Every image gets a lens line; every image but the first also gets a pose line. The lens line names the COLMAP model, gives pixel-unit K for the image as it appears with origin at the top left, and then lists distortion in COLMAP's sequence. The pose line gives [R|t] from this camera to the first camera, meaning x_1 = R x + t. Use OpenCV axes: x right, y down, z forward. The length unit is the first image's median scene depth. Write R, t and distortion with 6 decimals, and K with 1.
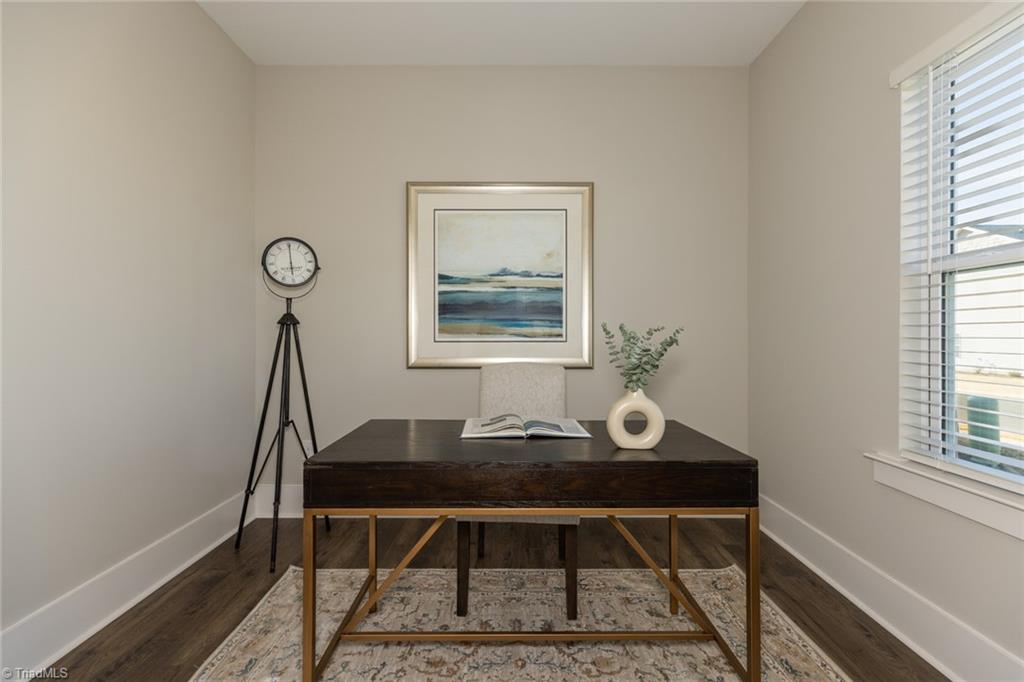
lens RADIAL K [[452.4, 0, 509.6], [0, 452.4, 339.3], [0, 0, 1]] dist [-0.000520, 0.000001]
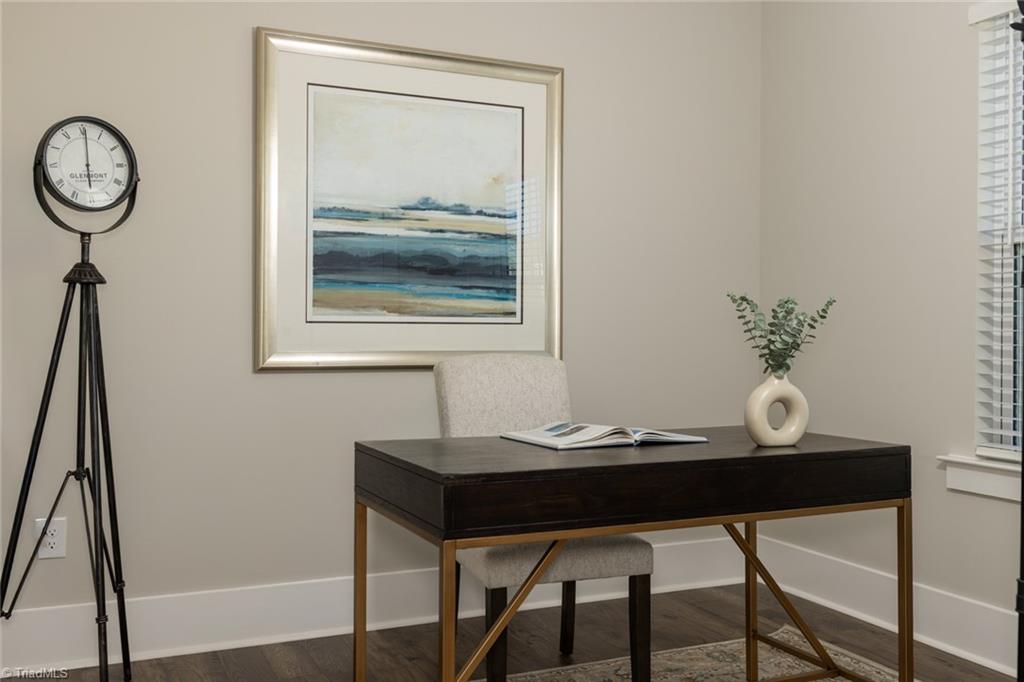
lens RADIAL K [[987.1, 0, 512.0], [0, 987.1, 341.0], [0, 0, 1]] dist [-0.001287, -0.009260]
pose [[0.905802, 0.001189, 0.423699, -0.456011], [-0.003381, 0.999985, 0.004420, 0.022720], [-0.423688, -0.005436, 0.905792, -0.204895]]
